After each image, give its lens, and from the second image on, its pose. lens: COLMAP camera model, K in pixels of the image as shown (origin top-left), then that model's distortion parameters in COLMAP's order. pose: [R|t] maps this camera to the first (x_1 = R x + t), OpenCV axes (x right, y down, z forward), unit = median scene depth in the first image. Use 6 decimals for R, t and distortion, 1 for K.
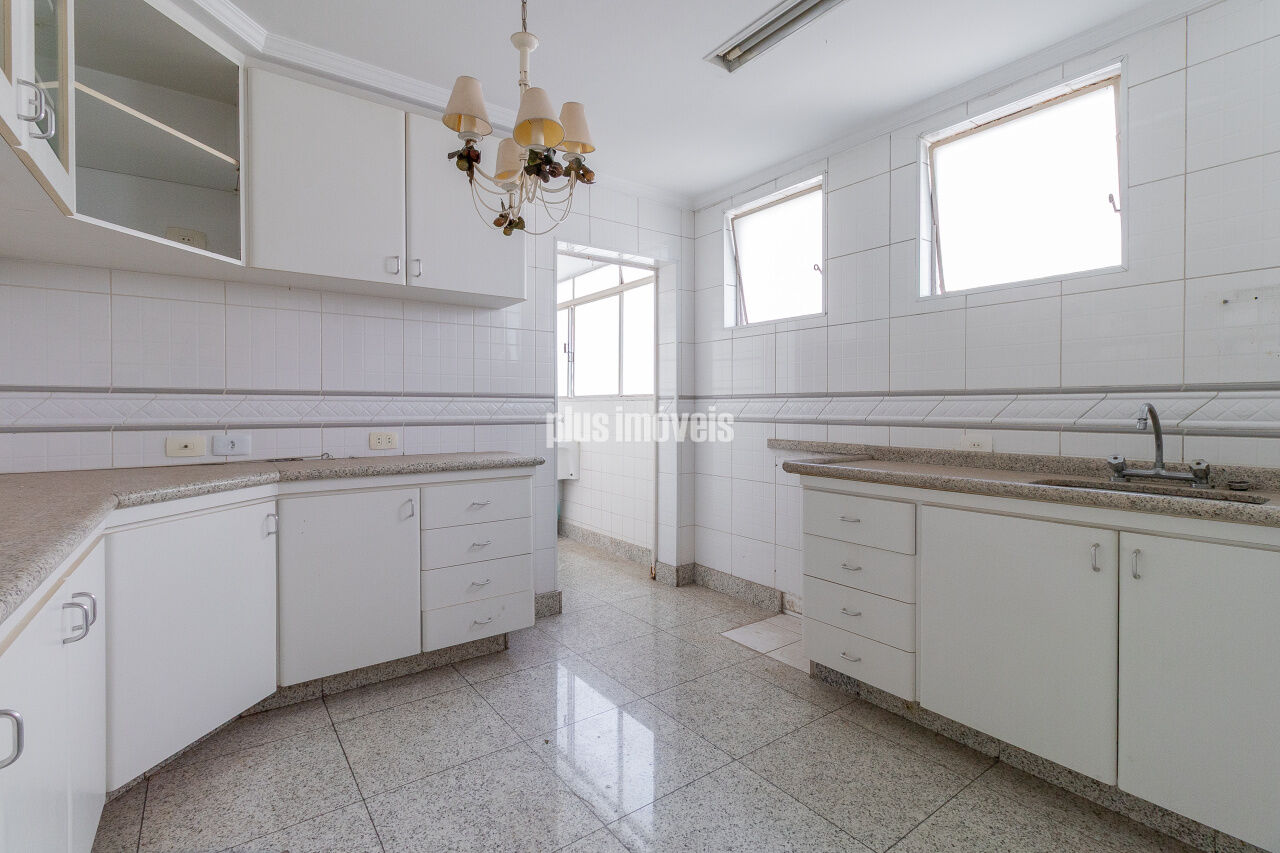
lens RADIAL K [[586.6, 0, 640.0], [0, 586.6, 415.3], [0, 0, 1]] dist [-0.001849, 0.001851]
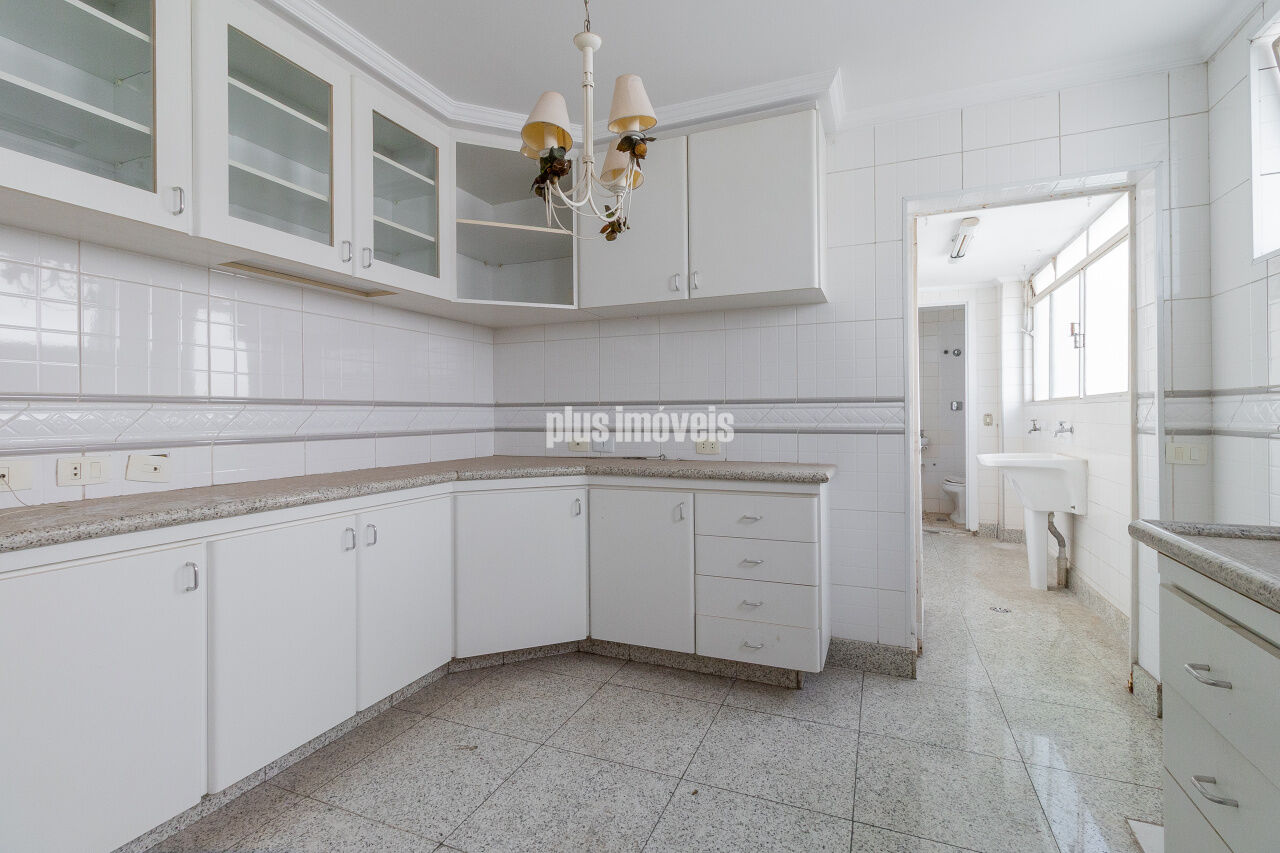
lens RADIAL K [[586.6, 0, 640.6], [0, 586.6, 416.5], [0, 0, 1]] dist [-0.001849, 0.001851]
pose [[0.514823, -0.002542, -0.857293, 0.450368], [-0.004210, 0.999976, -0.005493, -0.004415], [0.857286, 0.006437, 0.514800, 0.379308]]
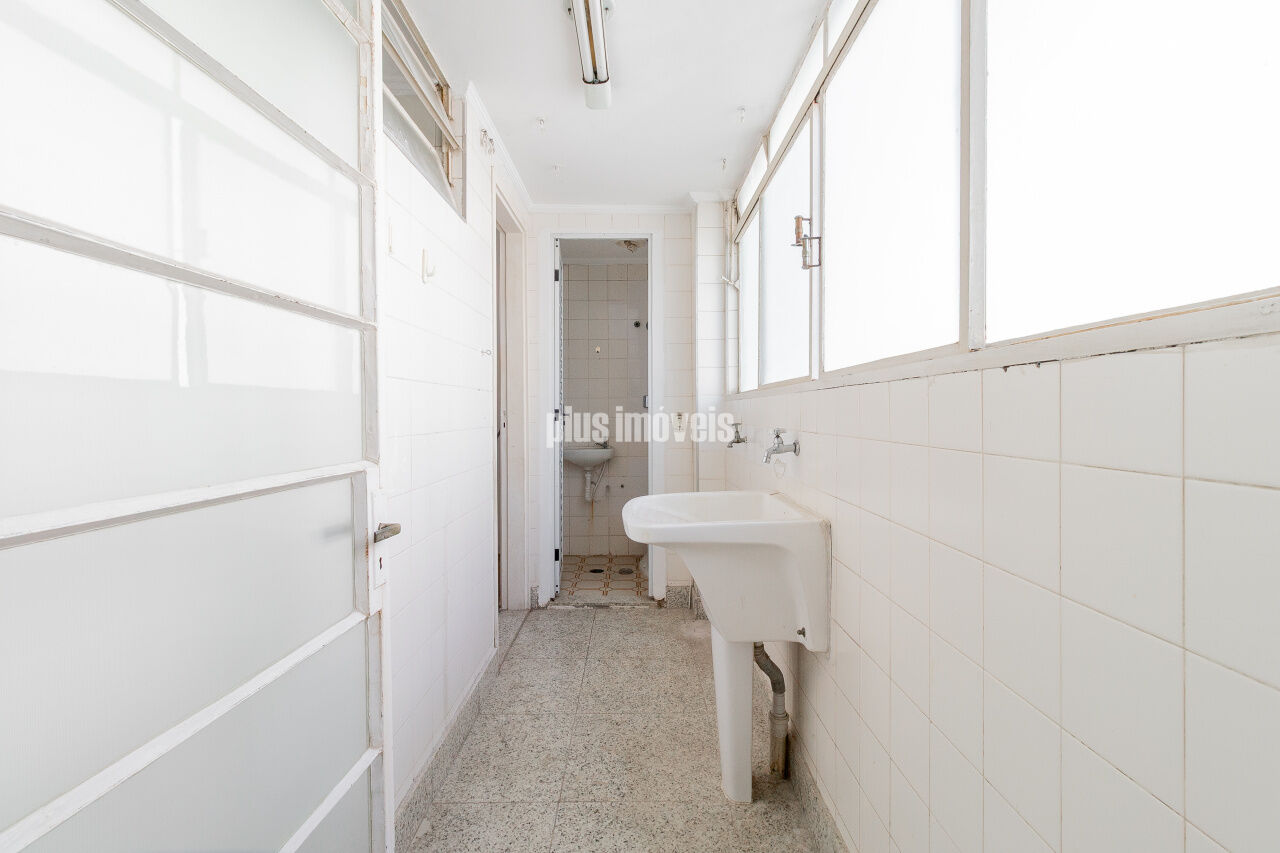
lens RADIAL K [[586.6, 0, 639.6], [0, 586.6, 421.0], [0, 0, 1]] dist [-0.001849, 0.001851]
pose [[0.807378, 0.002566, -0.590029, -0.011945], [-0.000947, 0.999995, 0.003052, -0.017003], [0.590033, -0.001905, 0.807377, 1.435355]]
